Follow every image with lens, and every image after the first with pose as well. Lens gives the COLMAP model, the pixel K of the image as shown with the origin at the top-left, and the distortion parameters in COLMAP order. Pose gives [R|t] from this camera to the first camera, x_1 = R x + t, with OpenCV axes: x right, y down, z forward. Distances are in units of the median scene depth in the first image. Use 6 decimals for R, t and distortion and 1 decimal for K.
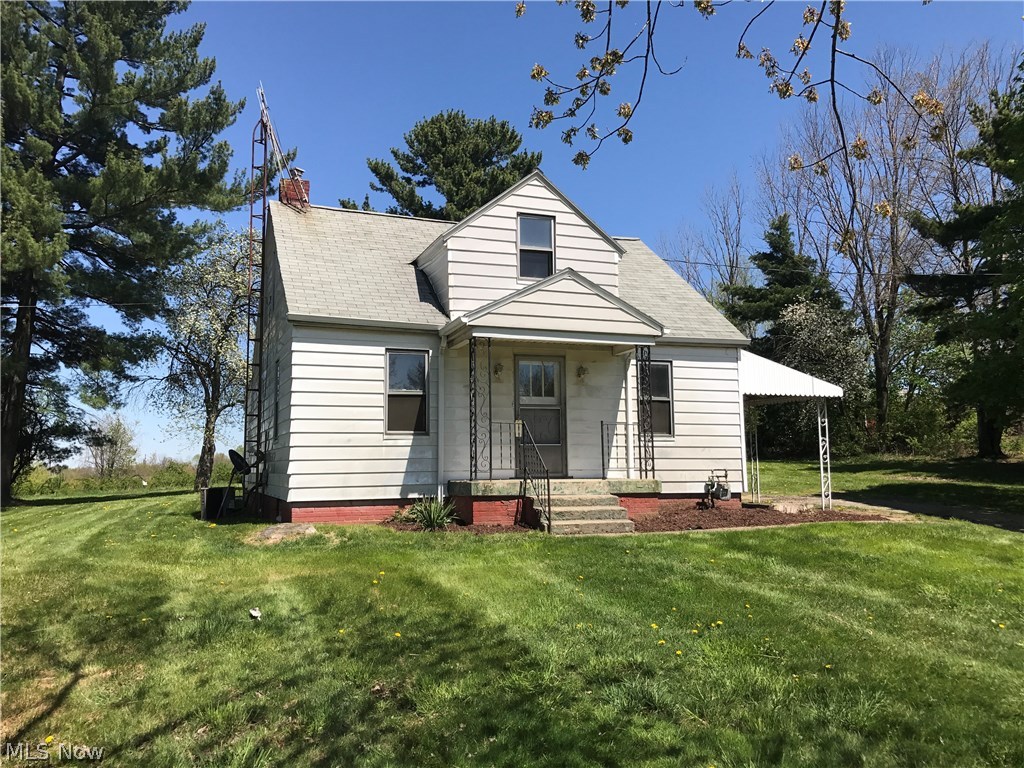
lens RADIAL K [[847.0, 0, 510.7], [0, 847.0, 379.1], [0, 0, 1]] dist [0.009765, -0.013352]
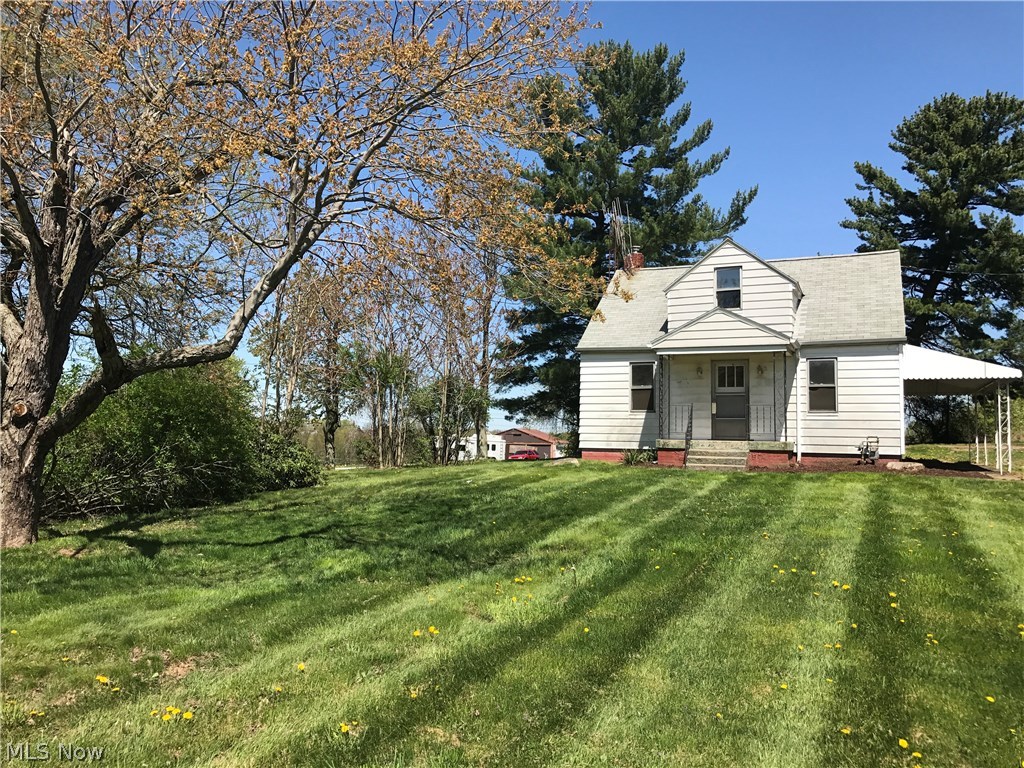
lens RADIAL K [[847.0, 0, 512.9], [0, 847.0, 385.1], [0, 0, 1]] dist [0.009765, -0.013352]
pose [[0.701782, -0.024134, -0.711983, 0.842234], [0.054576, 0.998310, 0.019955, -0.034525], [0.710298, -0.052861, 0.701913, -0.354816]]
